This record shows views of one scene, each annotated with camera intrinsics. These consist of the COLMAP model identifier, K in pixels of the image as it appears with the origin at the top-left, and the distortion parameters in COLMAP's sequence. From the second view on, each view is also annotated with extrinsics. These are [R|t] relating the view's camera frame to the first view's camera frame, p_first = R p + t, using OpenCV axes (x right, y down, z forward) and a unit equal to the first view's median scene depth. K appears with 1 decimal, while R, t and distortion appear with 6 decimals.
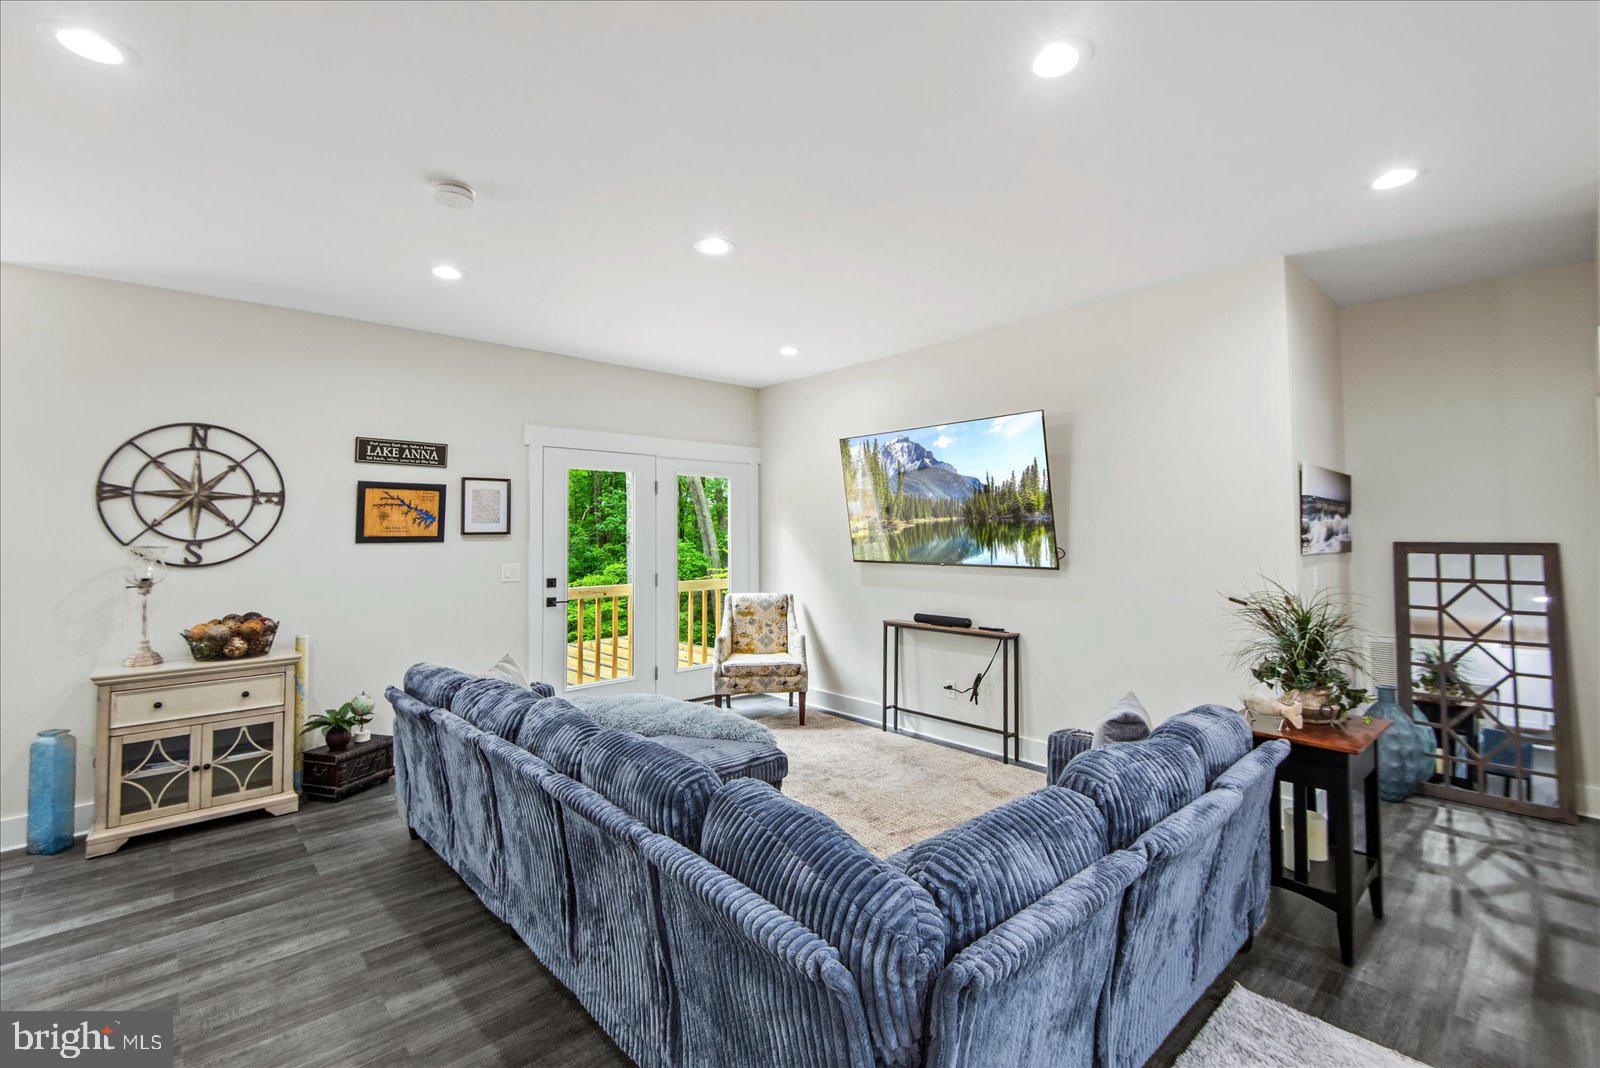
lens RADIAL K [[703.0, 0, 813.8], [0, 703.0, 506.4], [0, 0, 1]] dist [-0.004110, 0.000038]
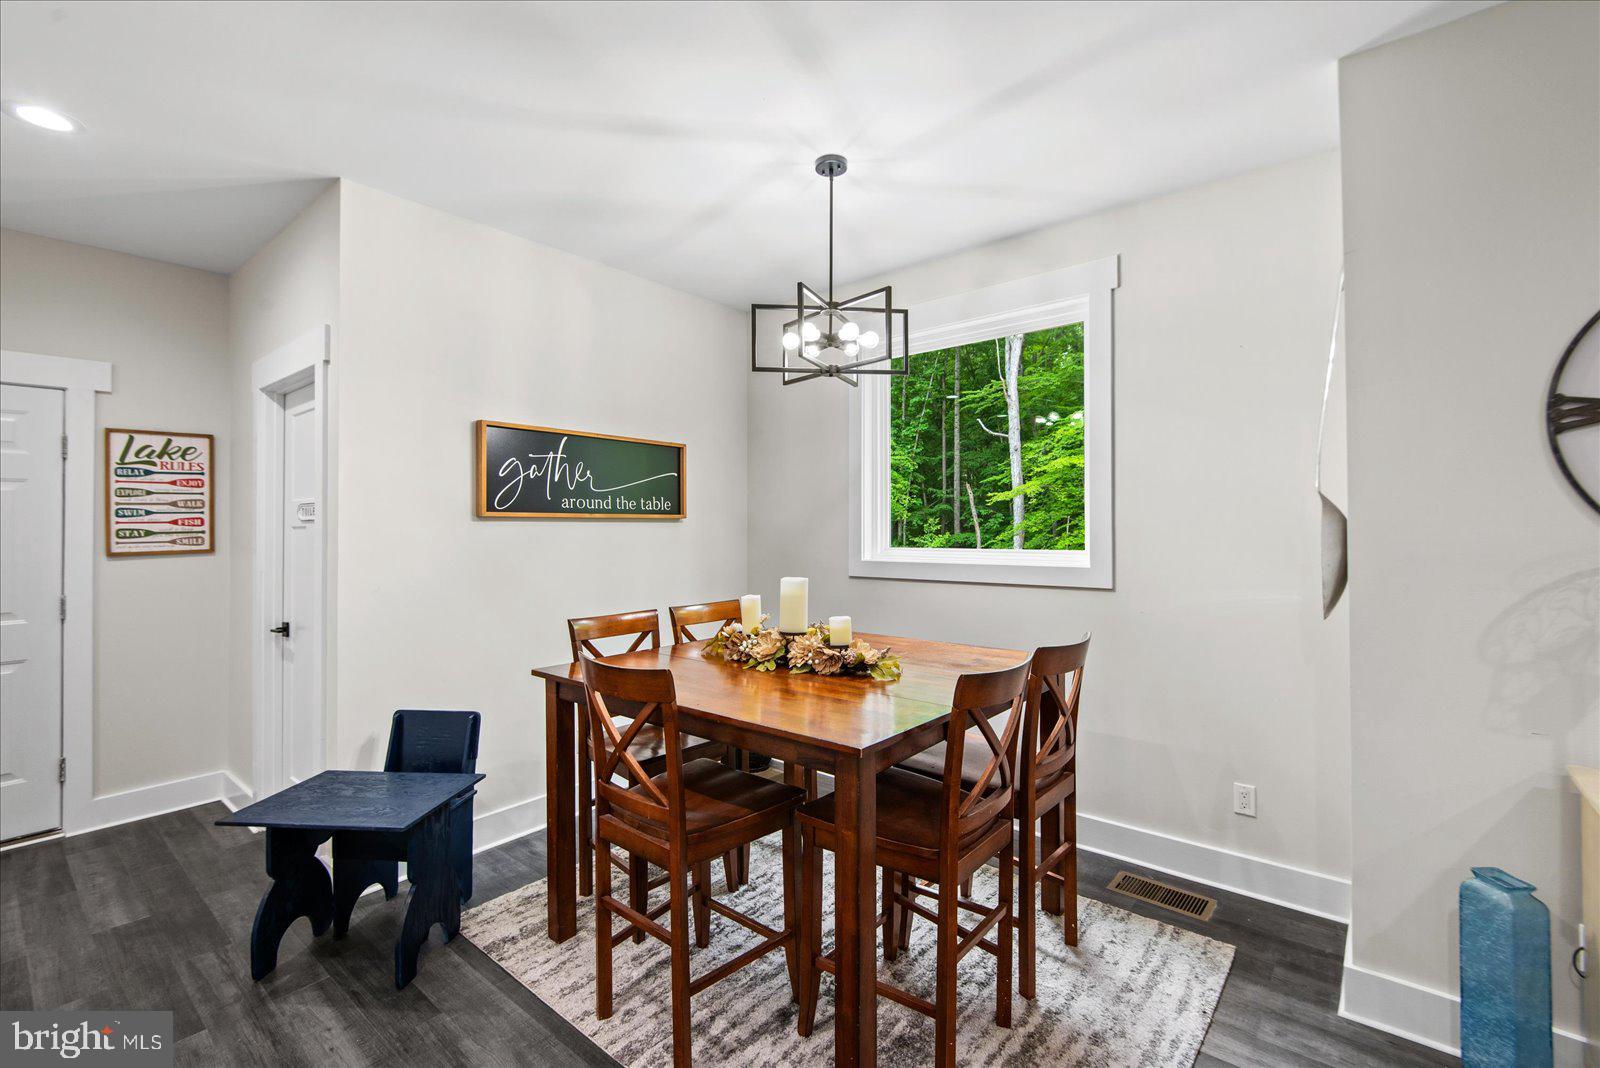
lens RADIAL K [[703.0, 0, 797.5], [0, 703.0, 511.7], [0, 0, 1]] dist [-0.004110, 0.000038]
pose [[0.125169, -0.007353, -0.992108, -0.590824], [0.038570, 0.999253, -0.002540, 0.028711], [0.991385, -0.037948, 0.125359, 0.396124]]
